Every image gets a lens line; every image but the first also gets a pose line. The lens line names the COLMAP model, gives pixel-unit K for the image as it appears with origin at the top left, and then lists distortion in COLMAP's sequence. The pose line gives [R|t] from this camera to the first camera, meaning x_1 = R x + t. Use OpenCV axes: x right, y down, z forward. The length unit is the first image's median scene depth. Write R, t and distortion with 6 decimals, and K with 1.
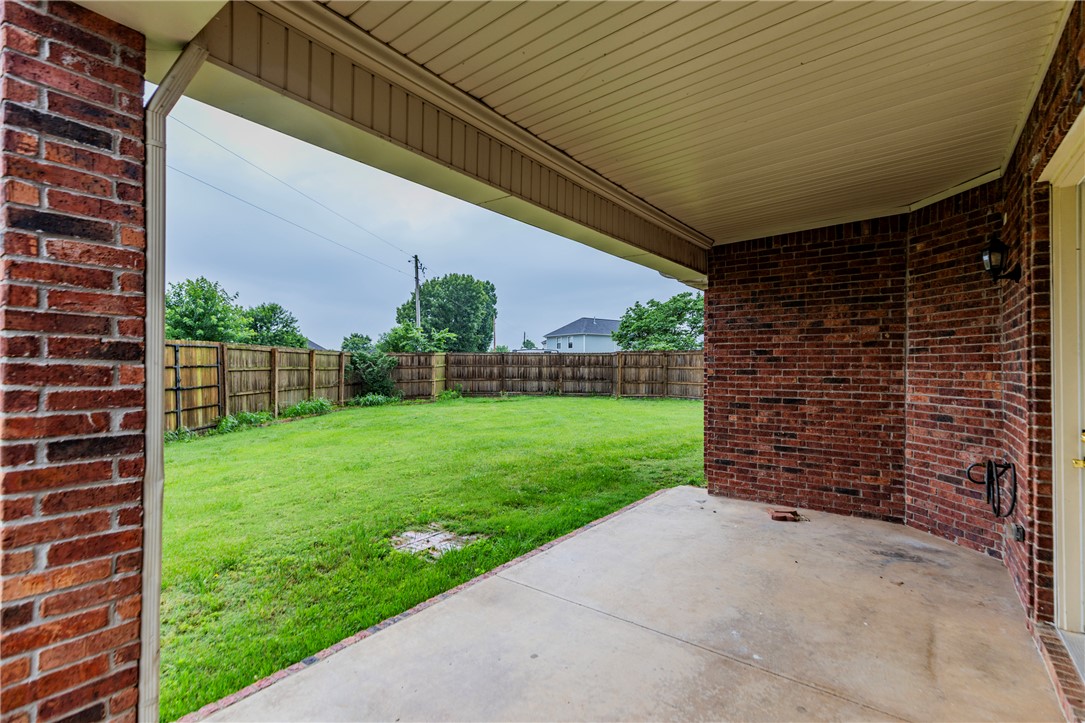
lens RADIAL K [[499.3, 0, 550.7], [0, 499.3, 361.7], [0, 0, 1]] dist [0.012528, -0.000935]
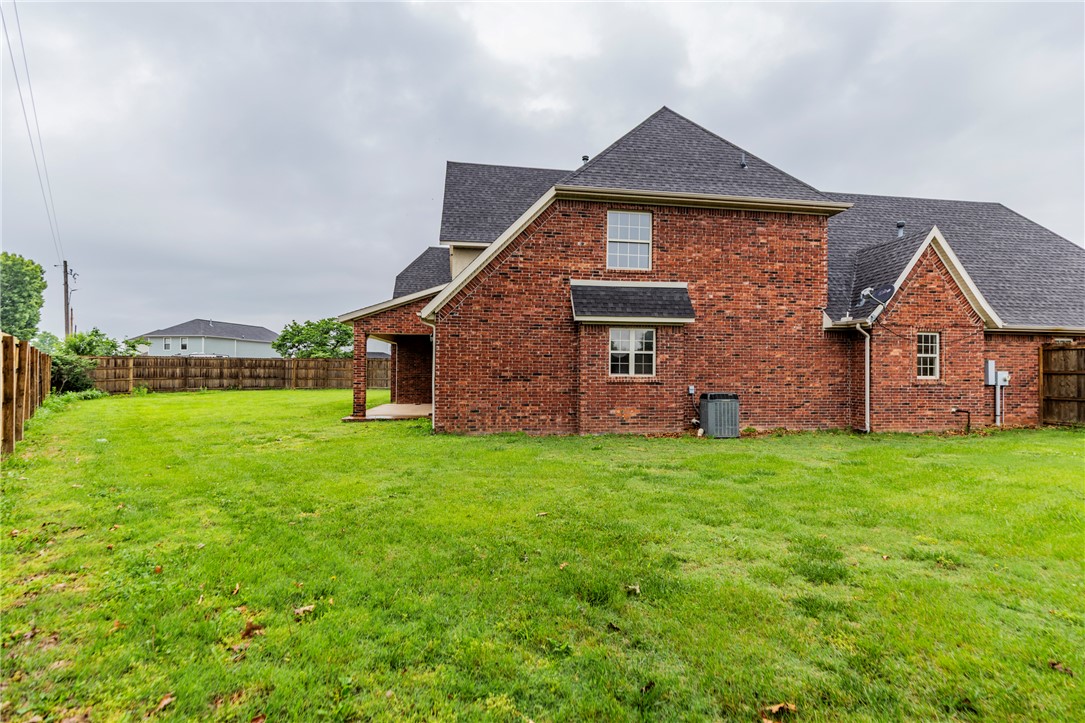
lens RADIAL K [[499.3, 0, 549.7], [0, 499.3, 365.1], [0, 0, 1]] dist [0.012528, -0.000935]
pose [[0.716881, 0.007631, 0.697153, -0.321091], [-0.009201, 0.999957, -0.001484, -0.003851], [-0.697134, -0.005351, 0.716921, -0.535069]]
